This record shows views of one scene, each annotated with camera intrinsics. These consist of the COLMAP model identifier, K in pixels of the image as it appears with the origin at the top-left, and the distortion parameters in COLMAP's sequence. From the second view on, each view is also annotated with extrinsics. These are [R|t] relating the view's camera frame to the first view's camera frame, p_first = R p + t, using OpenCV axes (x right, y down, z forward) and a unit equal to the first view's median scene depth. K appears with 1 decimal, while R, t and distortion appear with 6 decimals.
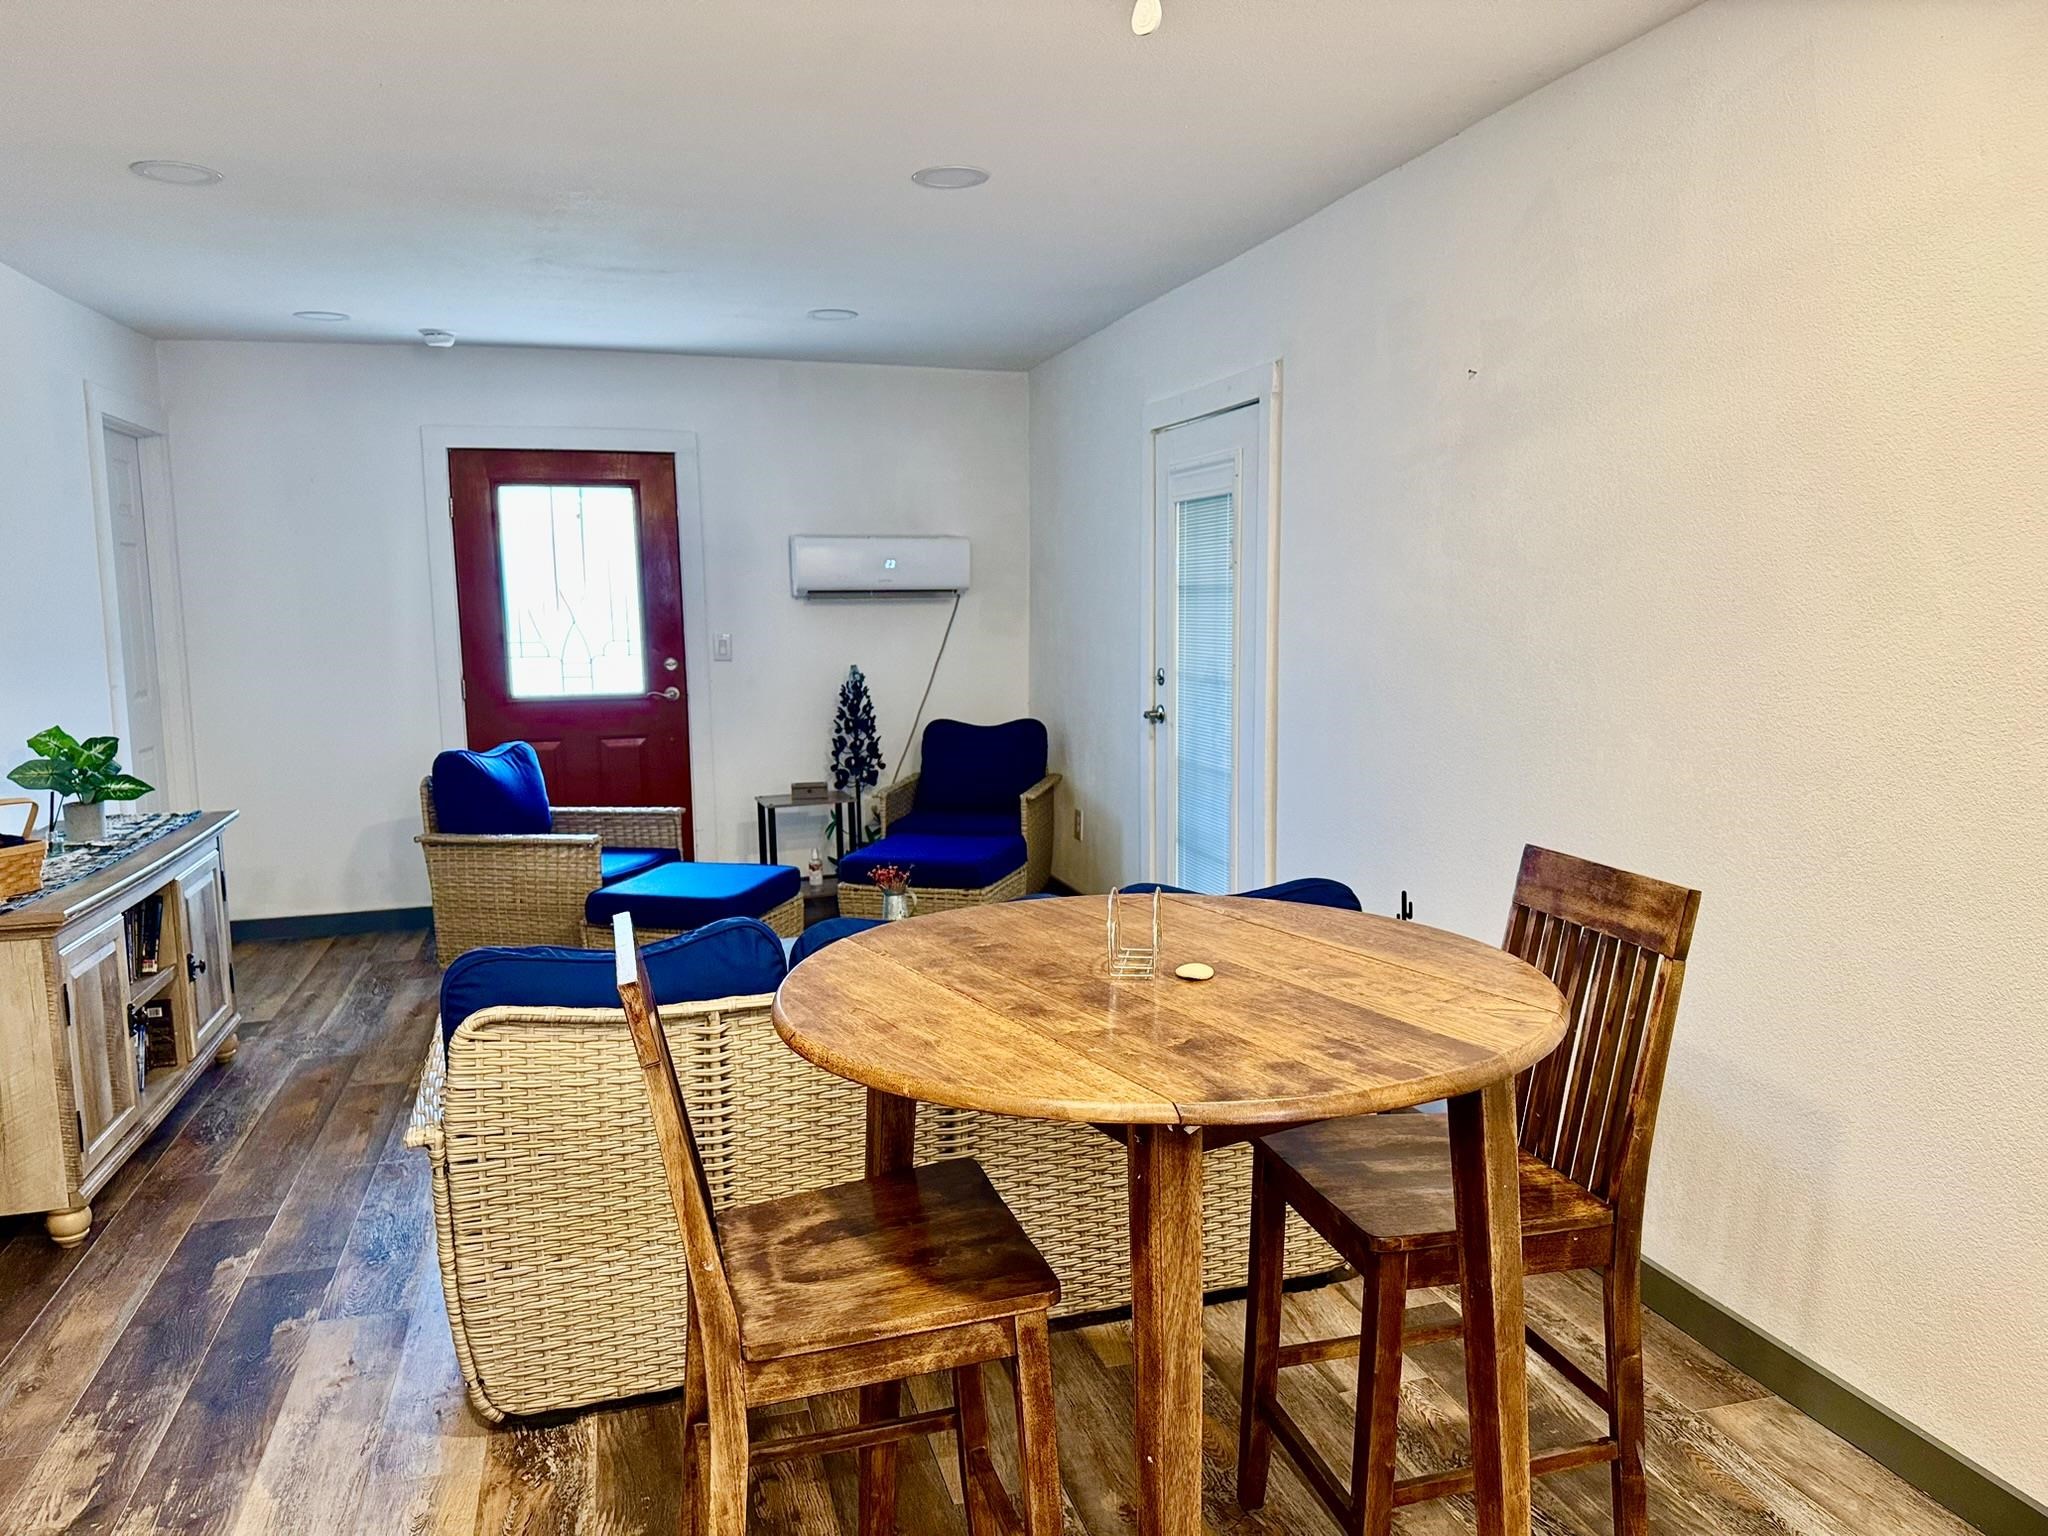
lens RADIAL K [[1435.3, 0, 1054.3], [0, 1435.3, 780.7], [0, 0, 1]] dist [0.091638, -0.114452]
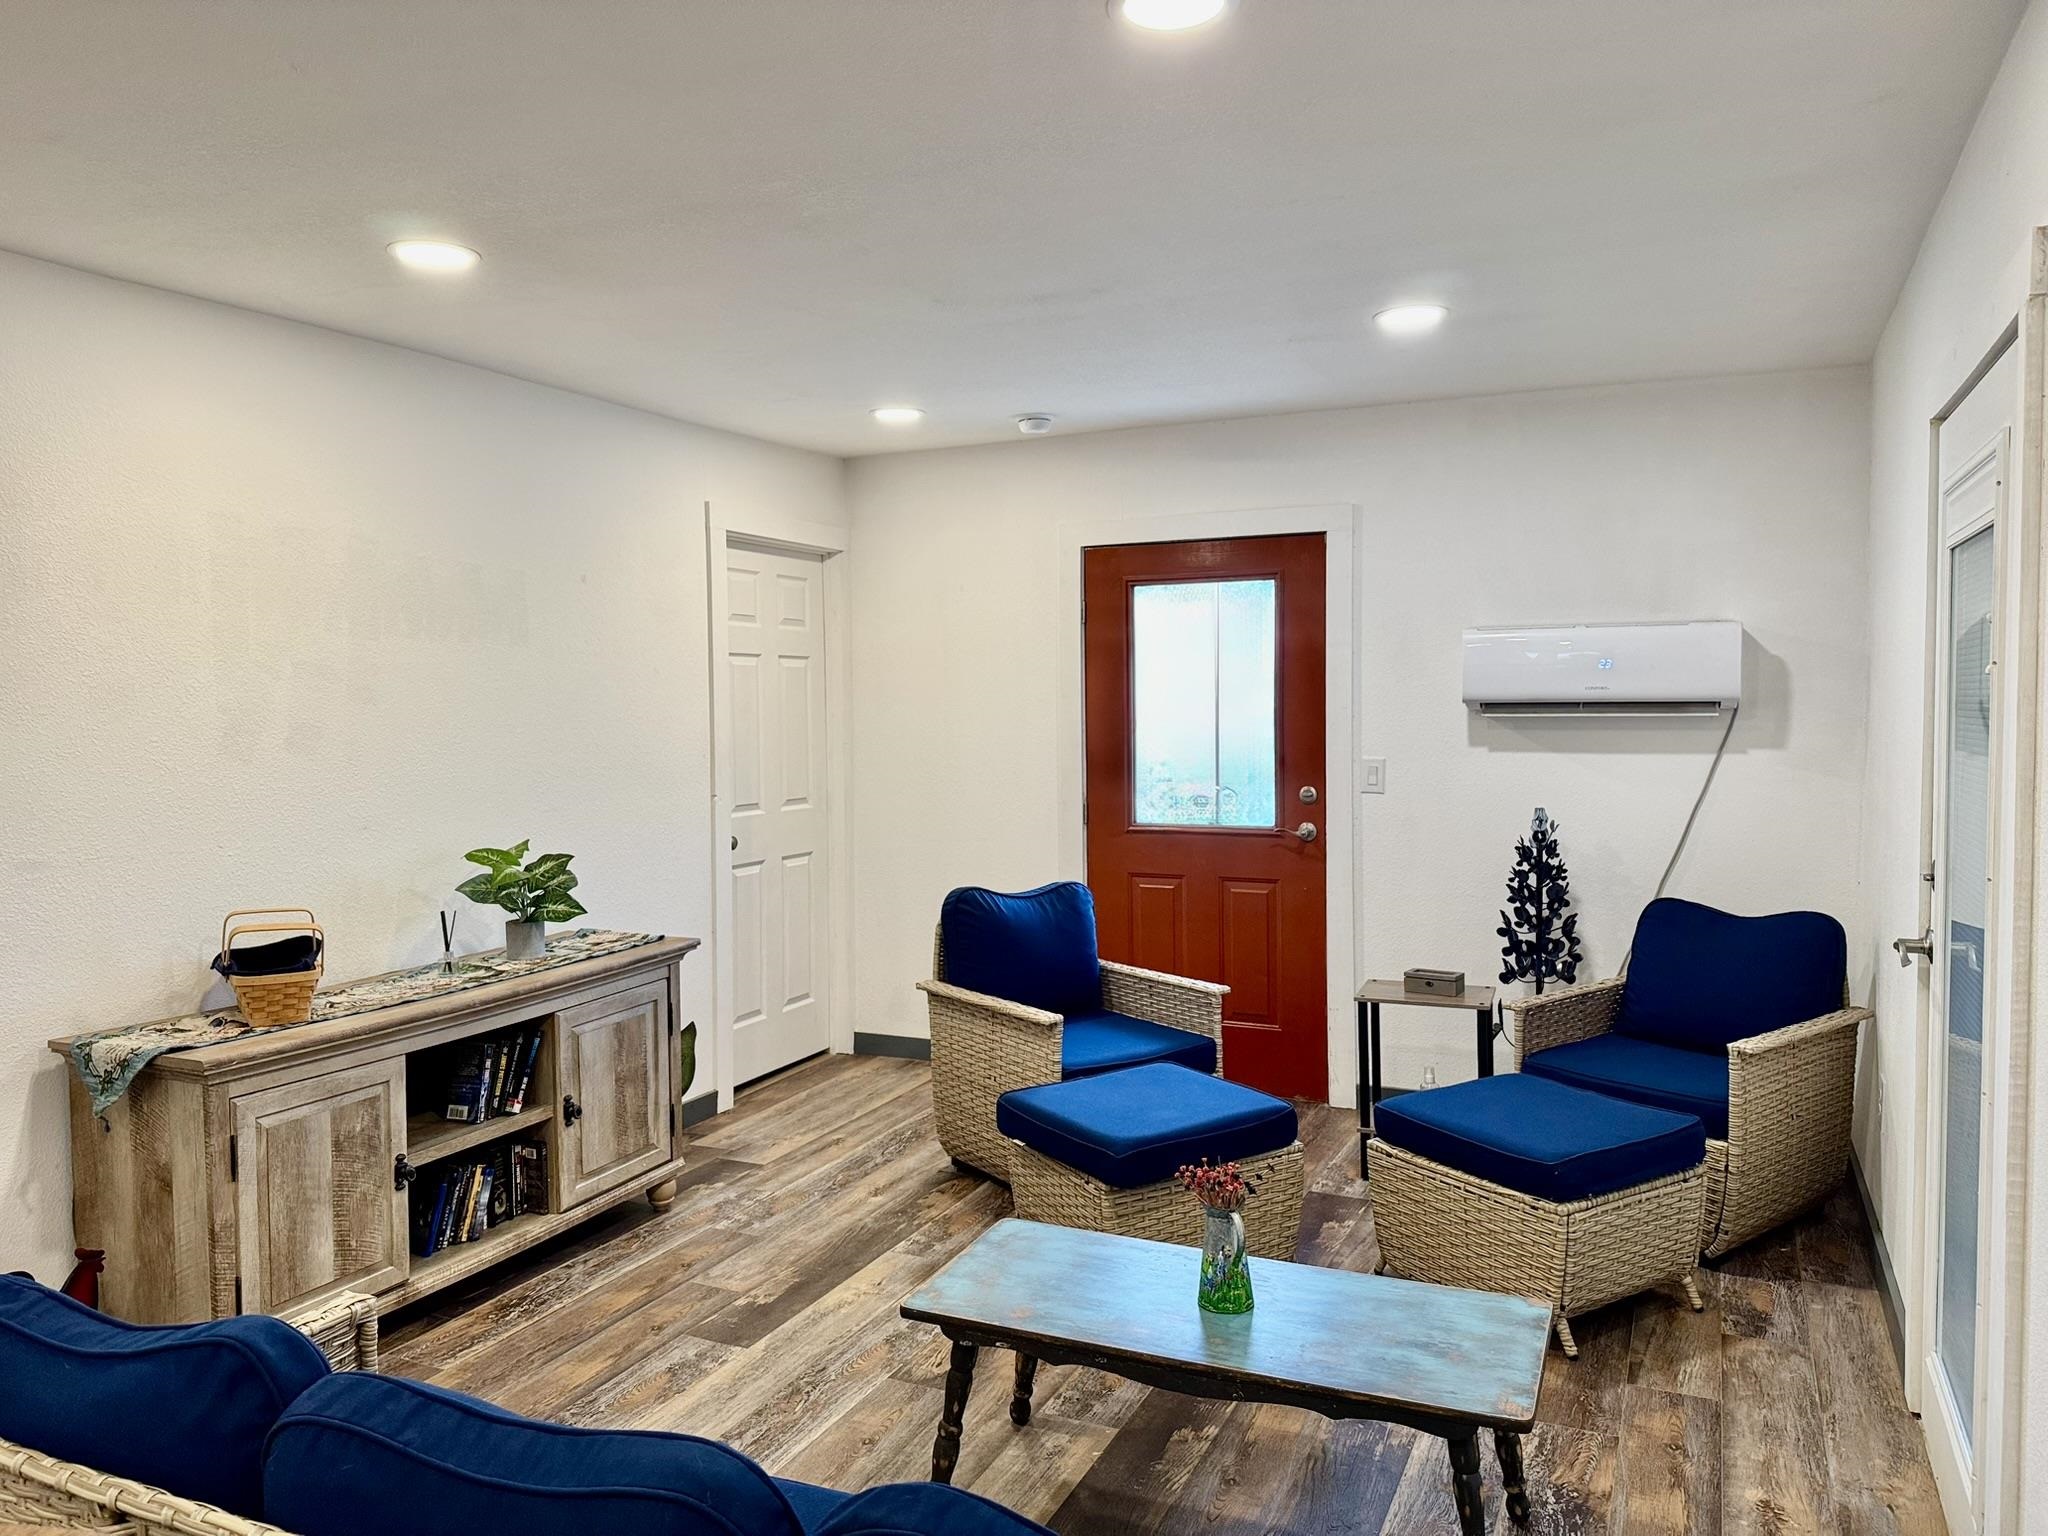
lens RADIAL K [[1432.2, 0, 1024.0], [0, 1432.2, 768.0], [0, 0, 1]] dist [0.123485, -0.210915]
pose [[0.743538, 0.038407, -0.667589, 0.152410], [-0.089921, 0.995024, -0.042906, -0.049547], [0.662620, 0.091932, 0.743292, 0.318242]]
